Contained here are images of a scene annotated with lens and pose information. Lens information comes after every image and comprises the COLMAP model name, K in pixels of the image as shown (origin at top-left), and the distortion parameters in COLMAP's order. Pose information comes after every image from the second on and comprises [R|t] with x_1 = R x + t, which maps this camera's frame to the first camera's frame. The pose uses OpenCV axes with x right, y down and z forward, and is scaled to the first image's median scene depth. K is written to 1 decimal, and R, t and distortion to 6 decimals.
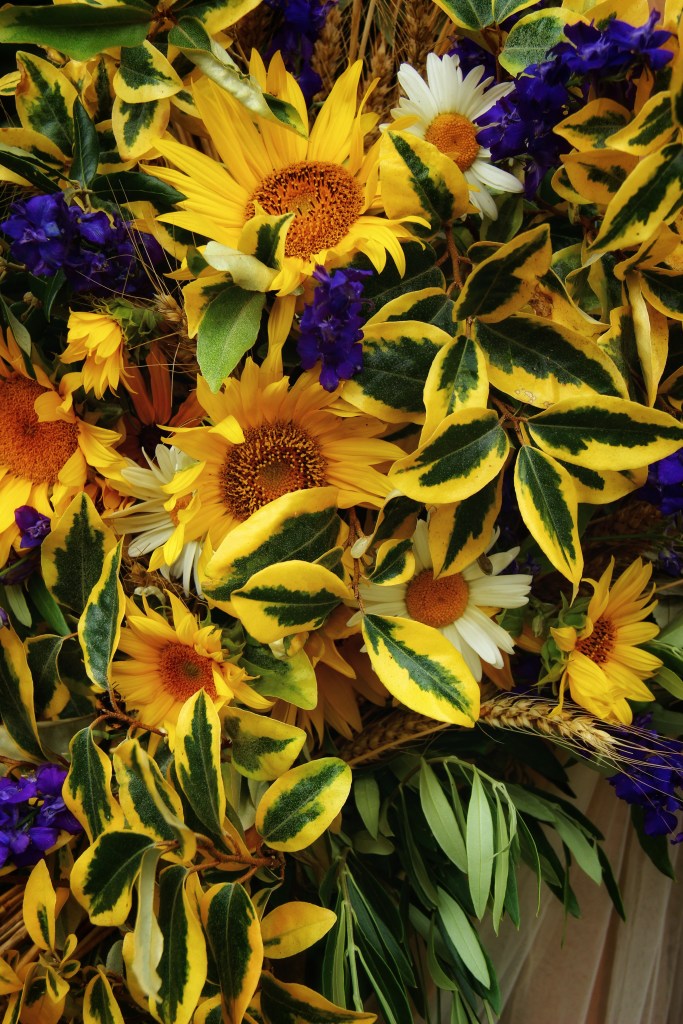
lens RADIAL K [[1537.4, 0, 344.7], [0, 1537.4, 514.6], [0, 0, 1]] dist [0.146096, 0.000000]
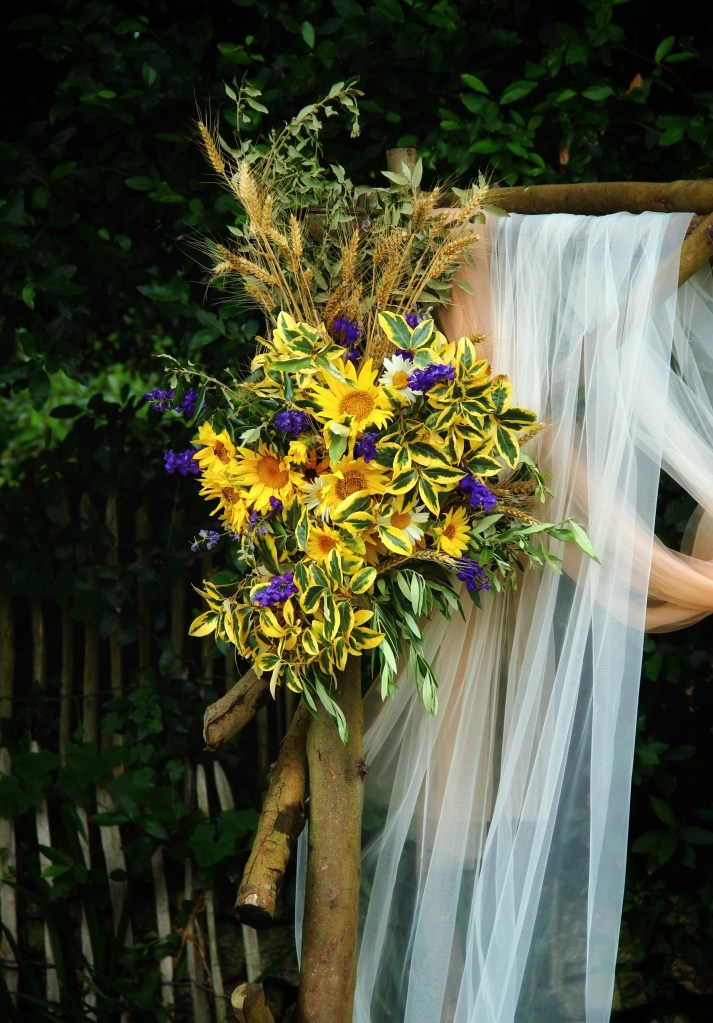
lens RADIAL K [[3954.4, 0, 356.2], [0, 3954.4, 510.9], [0, 0, 1]] dist [0.832073, 0.000000]
pose [[0.999401, -0.033077, 0.010185, -0.127090], [0.032533, 0.998241, 0.049563, -0.410061], [-0.011806, -0.049202, 0.998719, -7.853085]]
